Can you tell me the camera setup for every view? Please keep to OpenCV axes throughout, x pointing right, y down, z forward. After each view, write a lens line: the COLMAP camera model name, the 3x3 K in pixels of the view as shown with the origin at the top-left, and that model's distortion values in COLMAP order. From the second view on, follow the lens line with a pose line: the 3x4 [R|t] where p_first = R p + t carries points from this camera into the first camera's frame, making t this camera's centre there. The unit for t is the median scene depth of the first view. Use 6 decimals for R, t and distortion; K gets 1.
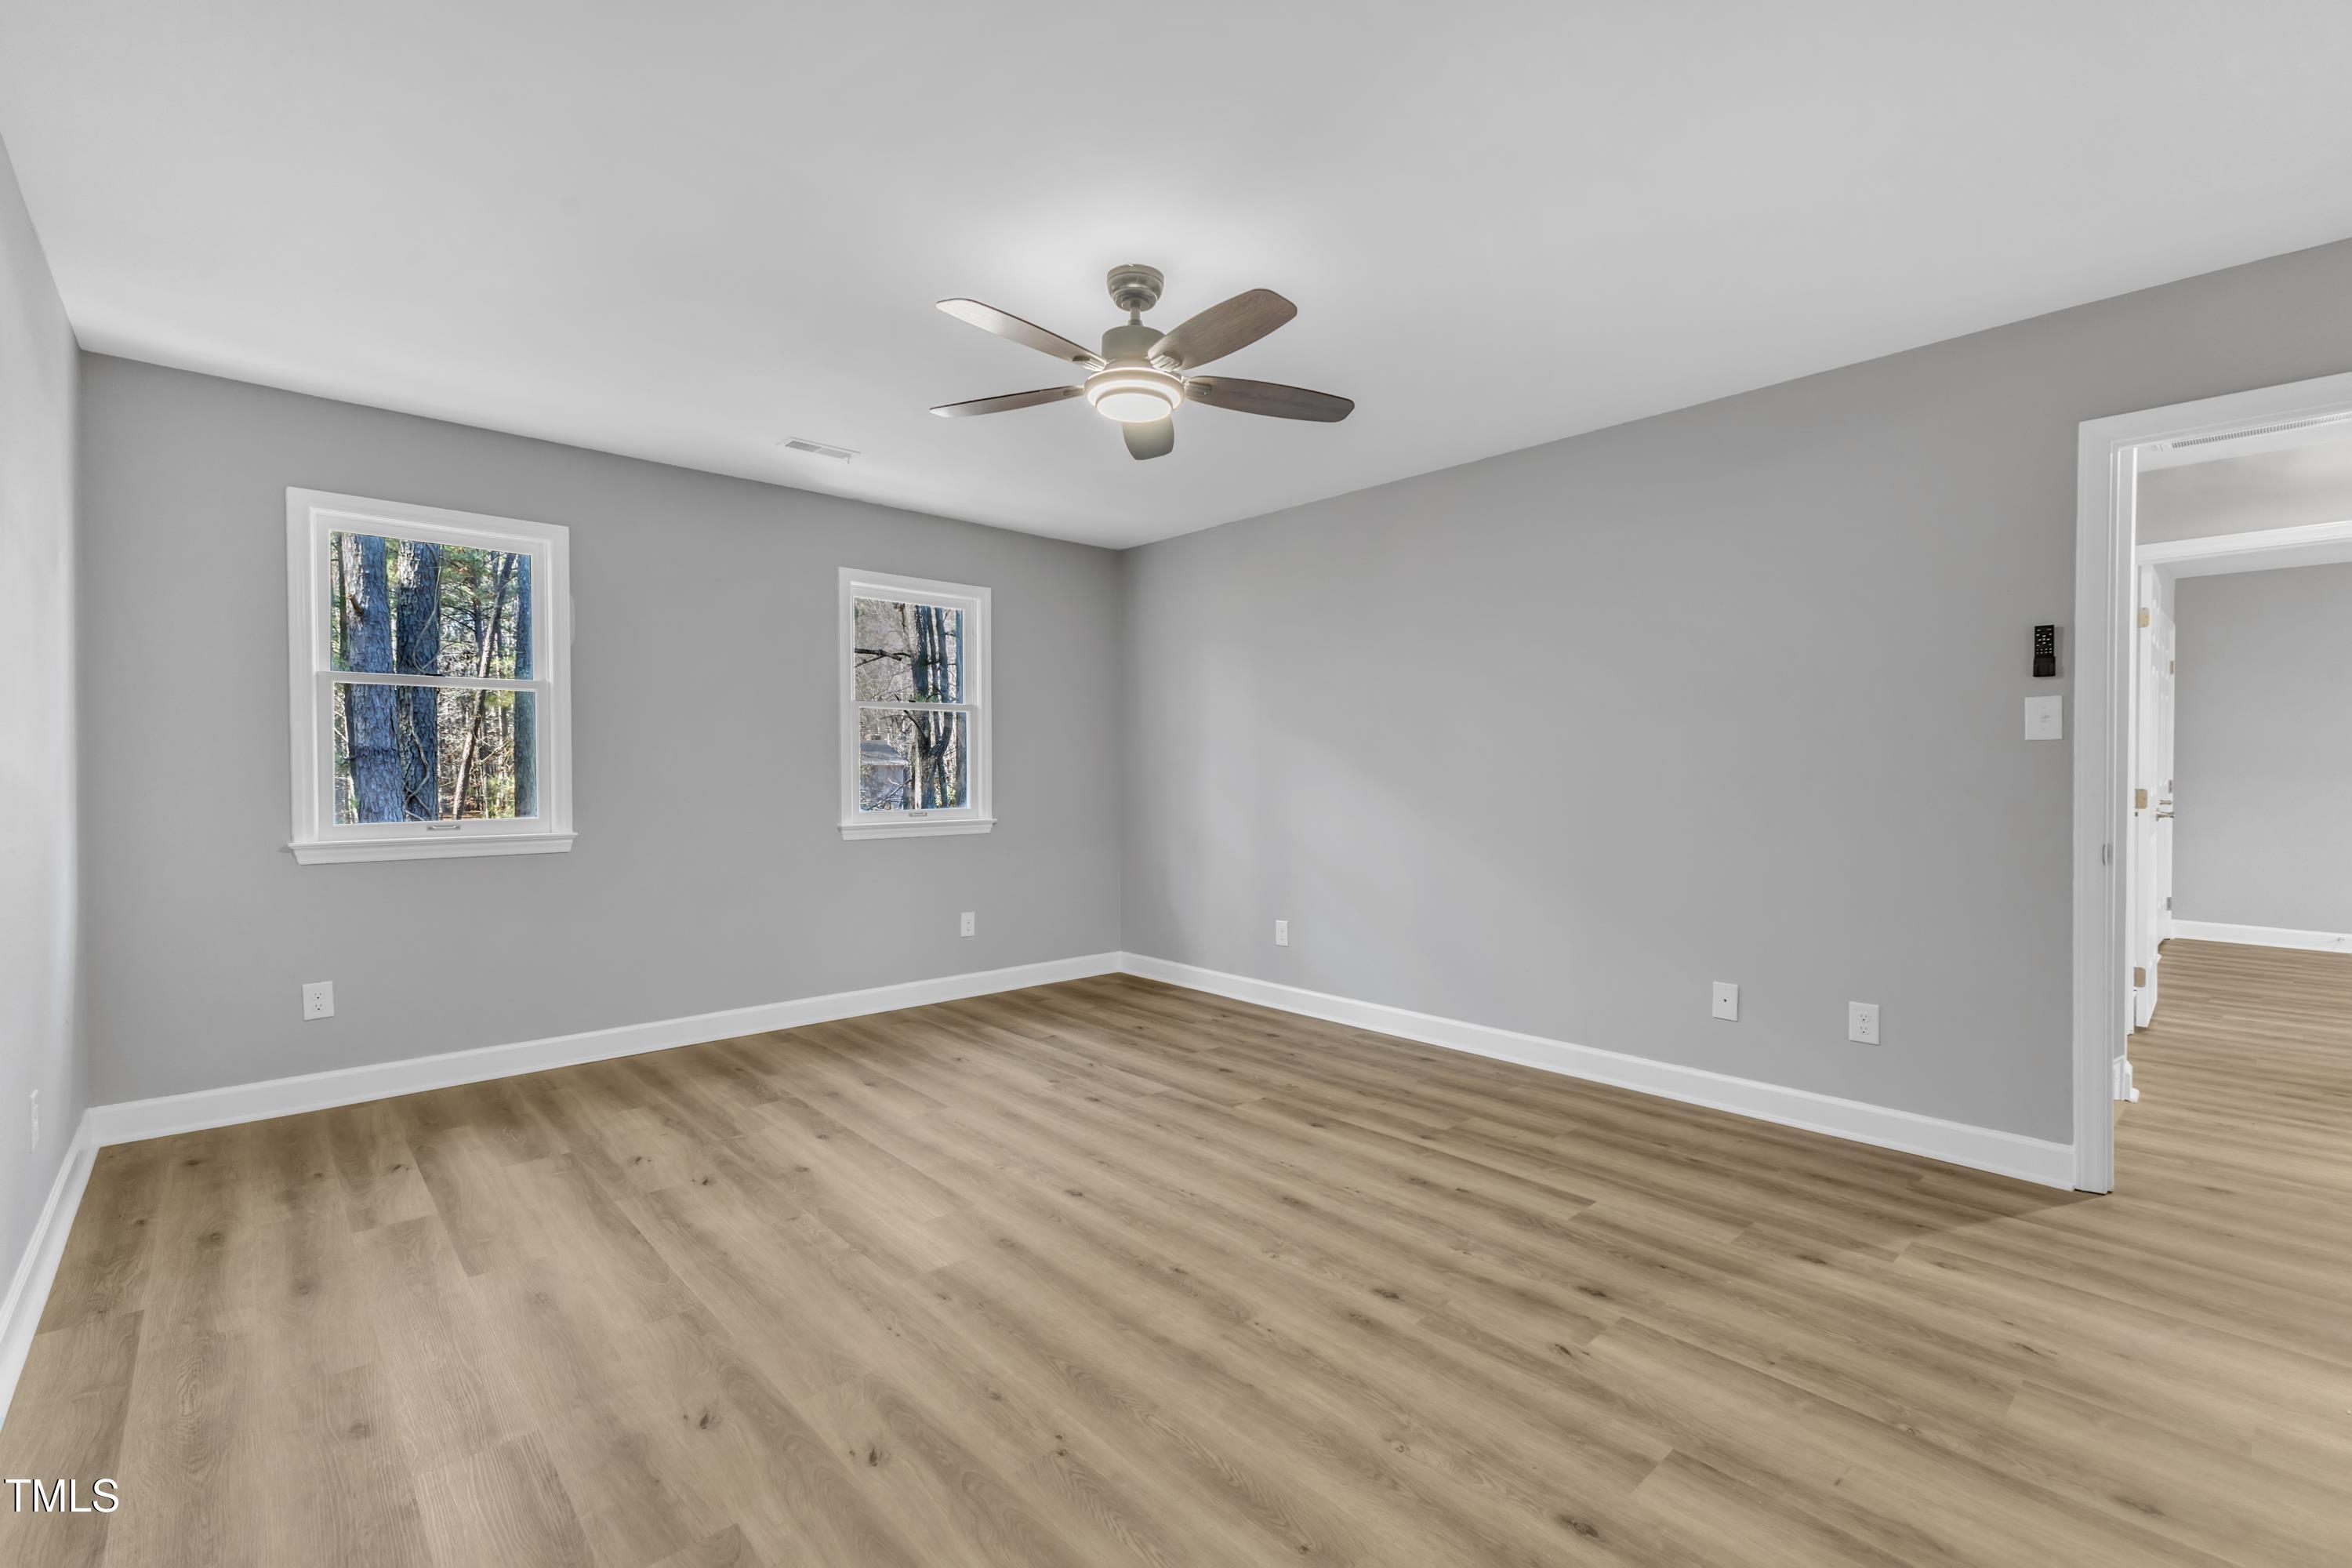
lens RADIAL K [[1028.5, 0, 1176.6], [0, 1028.5, 773.8], [0, 0, 1]] dist [0.032233, -0.012817]
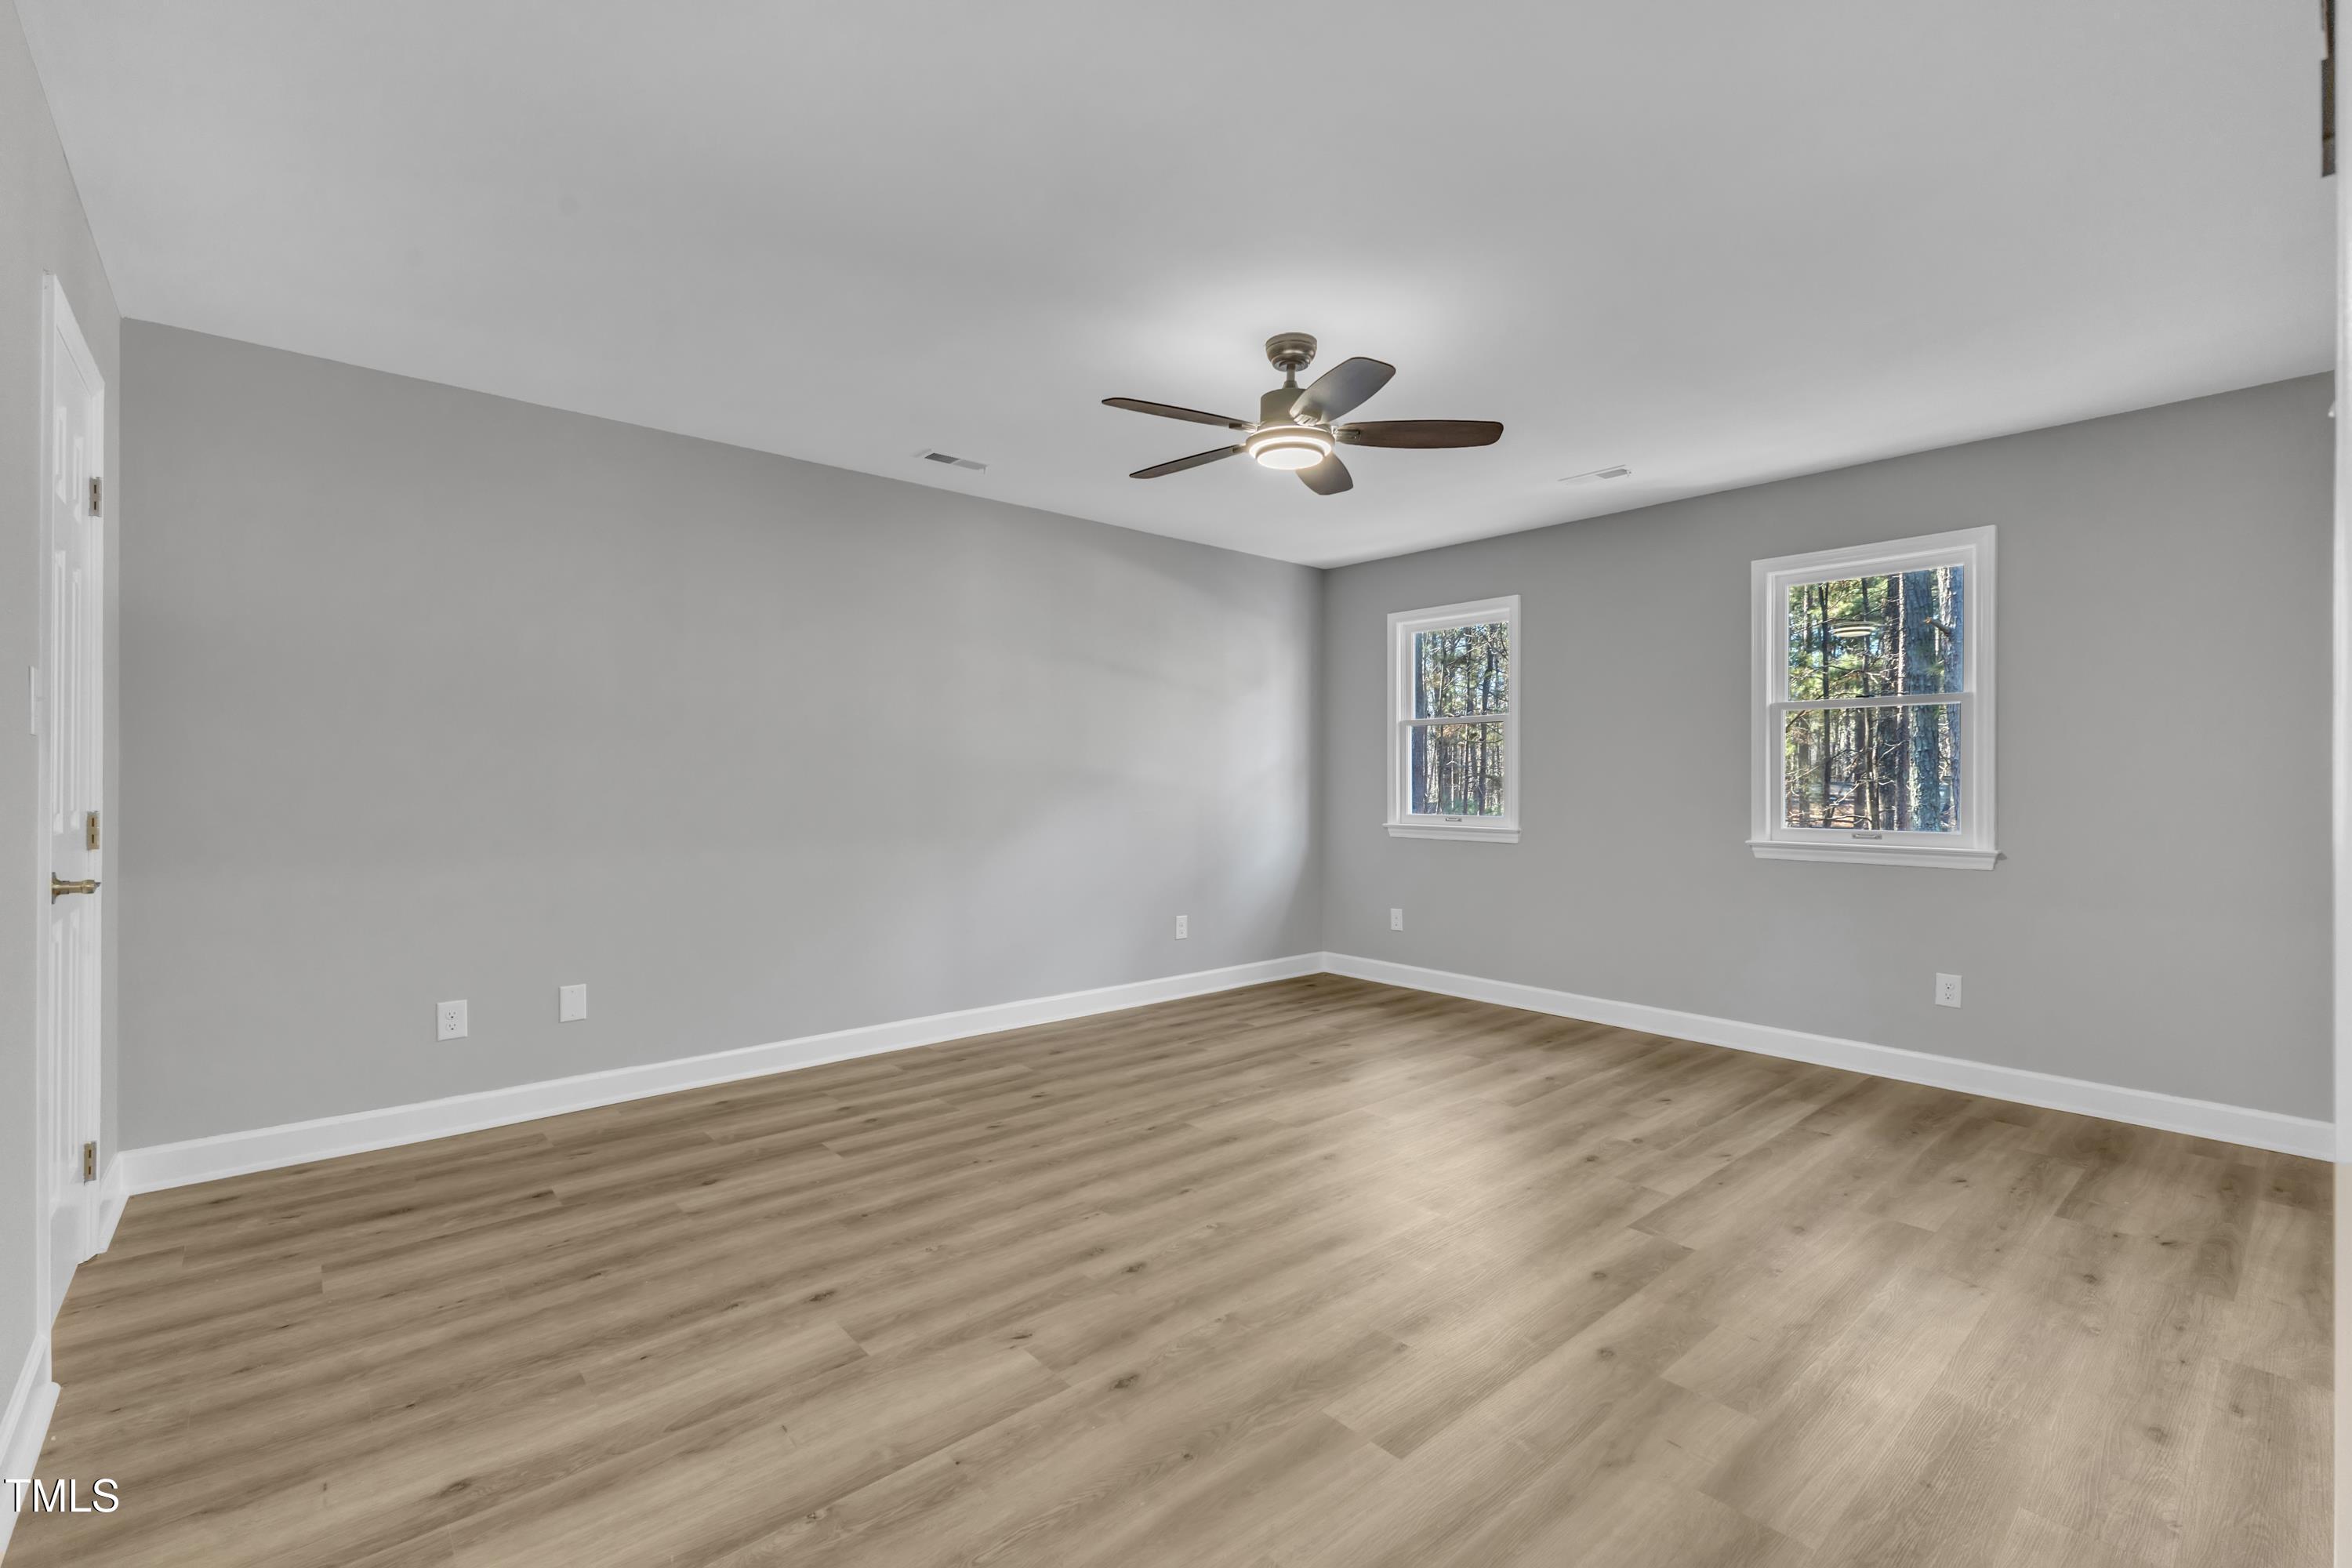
lens RADIAL K [[1014.4, 0, 1176.0], [0, 1014.4, 784.0], [0, 0, 1]] dist [-0.001137, -0.000064]
pose [[-0.026072, 0.001100, -0.999659, 0.716988], [-0.005976, 0.999981, 0.001256, 0.000079], [0.999642, 0.006007, -0.026065, 0.612019]]
